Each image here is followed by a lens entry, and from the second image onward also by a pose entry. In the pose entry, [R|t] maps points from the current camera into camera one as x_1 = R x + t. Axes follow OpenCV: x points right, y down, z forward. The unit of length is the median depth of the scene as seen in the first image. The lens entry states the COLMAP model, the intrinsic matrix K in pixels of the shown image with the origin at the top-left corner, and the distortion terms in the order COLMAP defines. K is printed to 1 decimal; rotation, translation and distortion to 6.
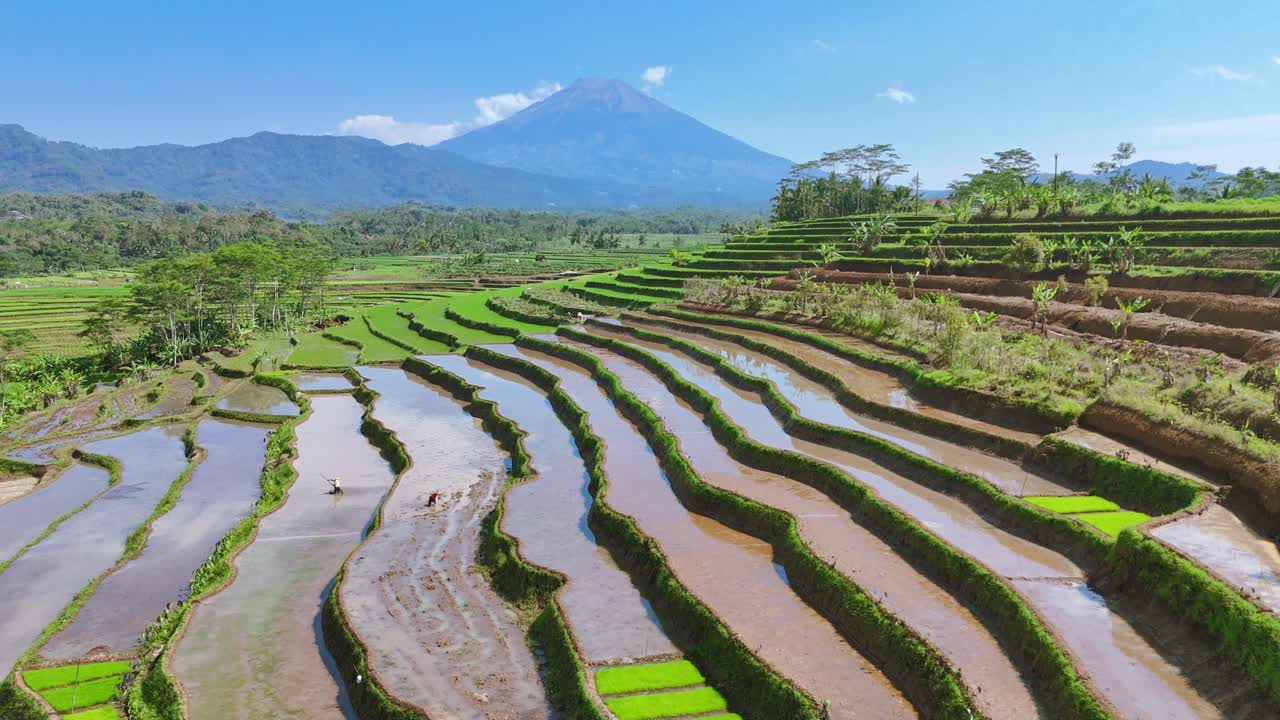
lens RADIAL K [[938.8, 0, 640.0], [0, 938.8, 360.0], [0, 0, 1]] dist [0.090120, -0.086864]
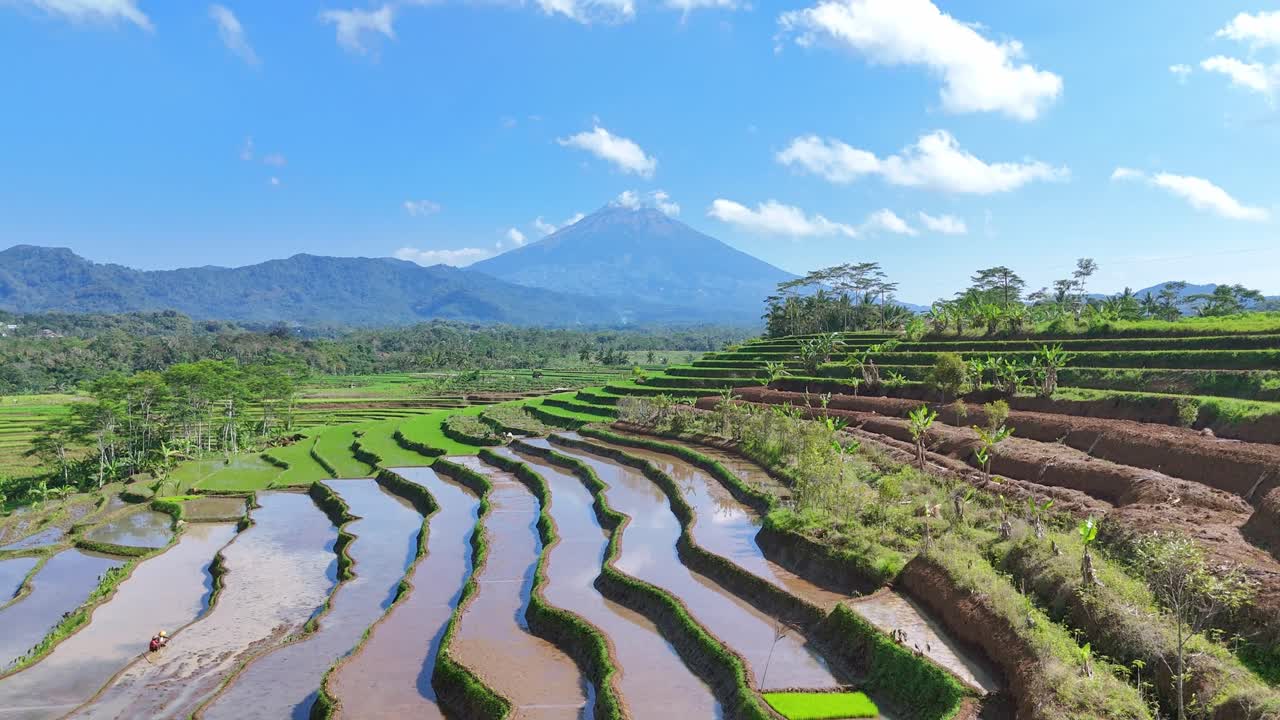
lens RADIAL K [[938.8, 0, 640.0], [0, 938.8, 360.0], [0, 0, 1]] dist [0.090120, -0.086864]
pose [[0.999639, 0.002830, -0.026731, 0.088861], [-0.006113, 0.992320, -0.123547, -0.007108], [0.026177, 0.123666, 0.991979, 0.058098]]
